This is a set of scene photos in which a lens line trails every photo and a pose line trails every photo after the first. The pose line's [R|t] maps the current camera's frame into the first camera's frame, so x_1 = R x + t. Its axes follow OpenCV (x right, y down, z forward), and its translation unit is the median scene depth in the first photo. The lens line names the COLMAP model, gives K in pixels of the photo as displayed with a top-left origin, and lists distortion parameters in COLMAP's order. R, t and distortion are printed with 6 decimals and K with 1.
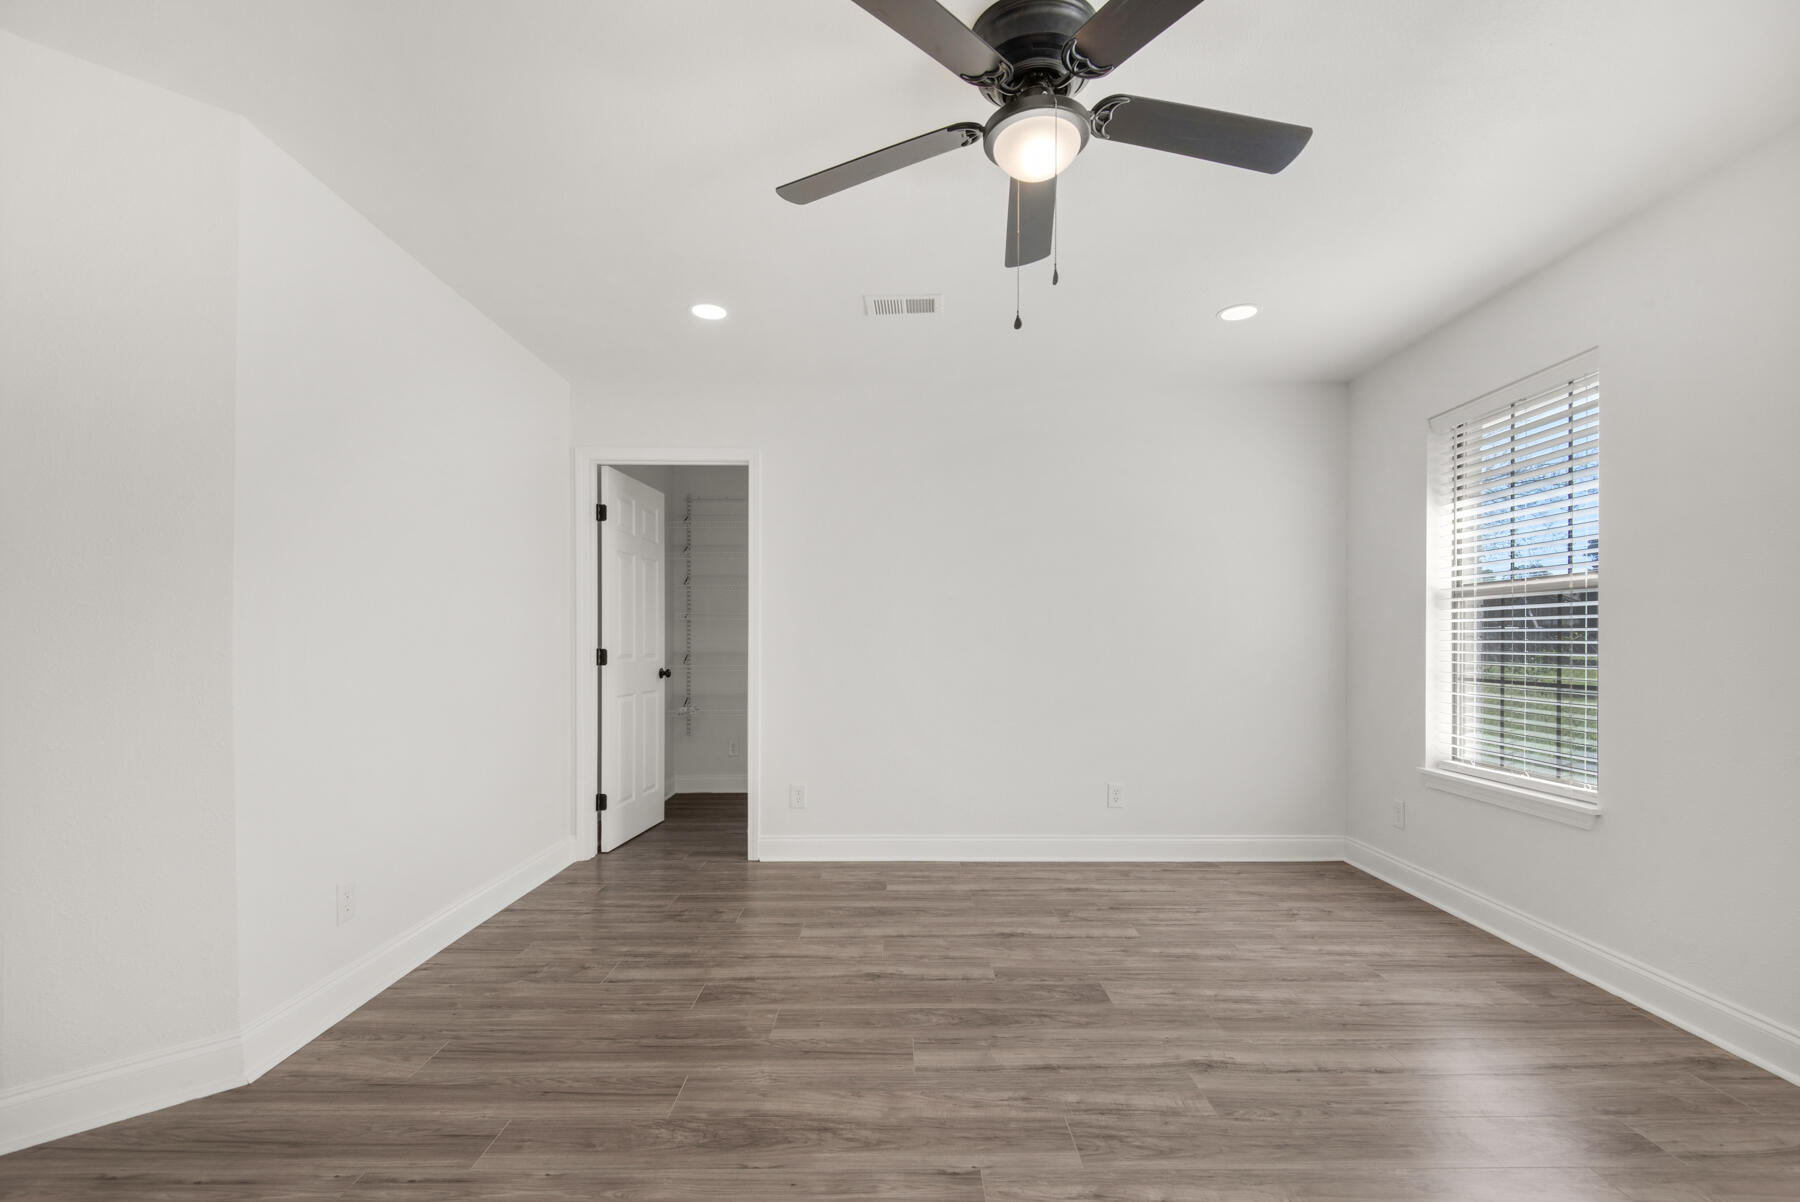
lens RADIAL K [[836.9, 0, 911.9], [0, 836.9, 638.0], [0, 0, 1]] dist [0.032894, -0.027600]
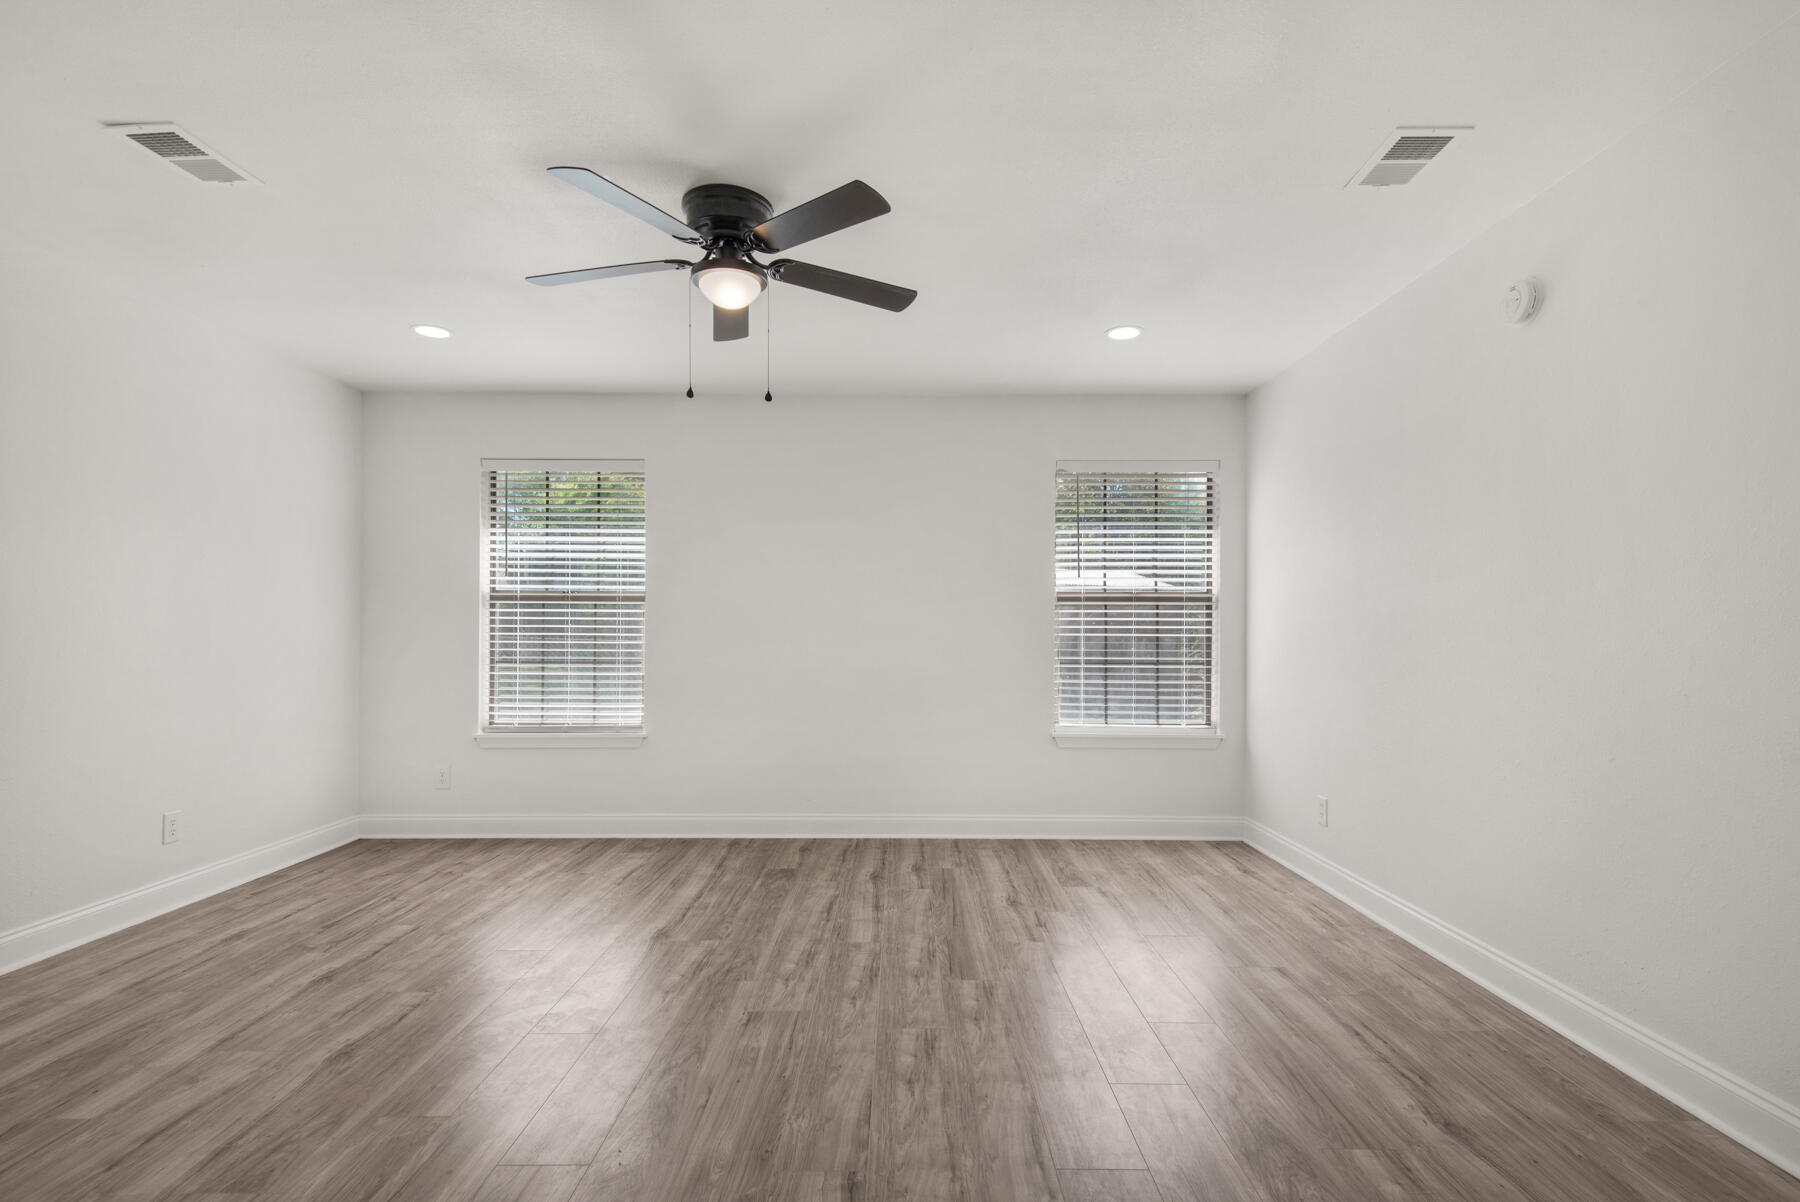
lens RADIAL K [[819.1, 0, 900.0], [0, 819.1, 601.0], [0, 0, 1]] dist [0.037198, -0.018297]
pose [[0.010800, 0.044382, 0.998956, -0.971389], [-0.008979, 0.998979, -0.044286, 0.006729], [-0.999901, -0.008491, 0.011188, 0.546363]]
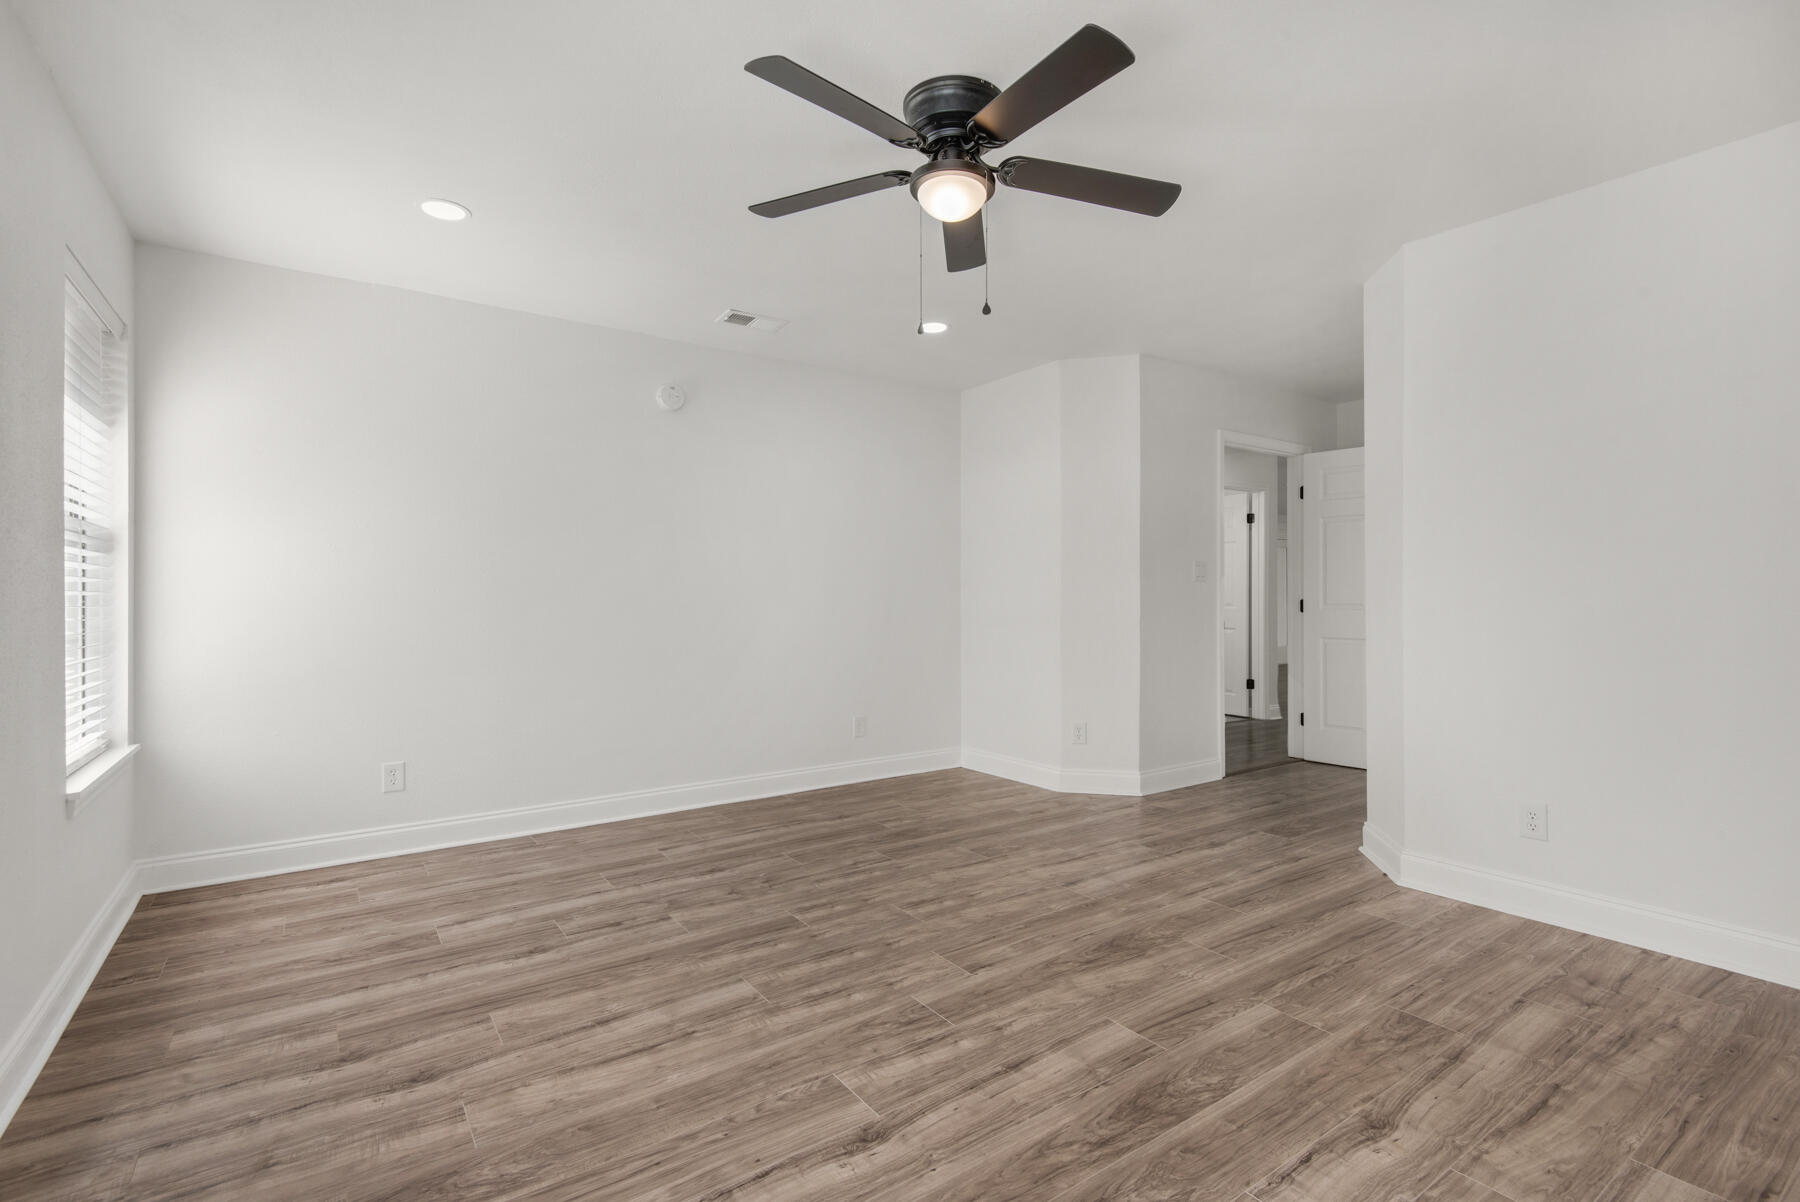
lens RADIAL K [[819.1, 0, 900.0], [0, 819.1, 601.0], [0, 0, 1]] dist [0.037198, -0.018297]
pose [[-0.830654, 0.004842, -0.556767, 0.690734], [0.006182, 0.999981, -0.000526, 0.010800], [0.556754, -0.003879, -0.830668, 1.529872]]
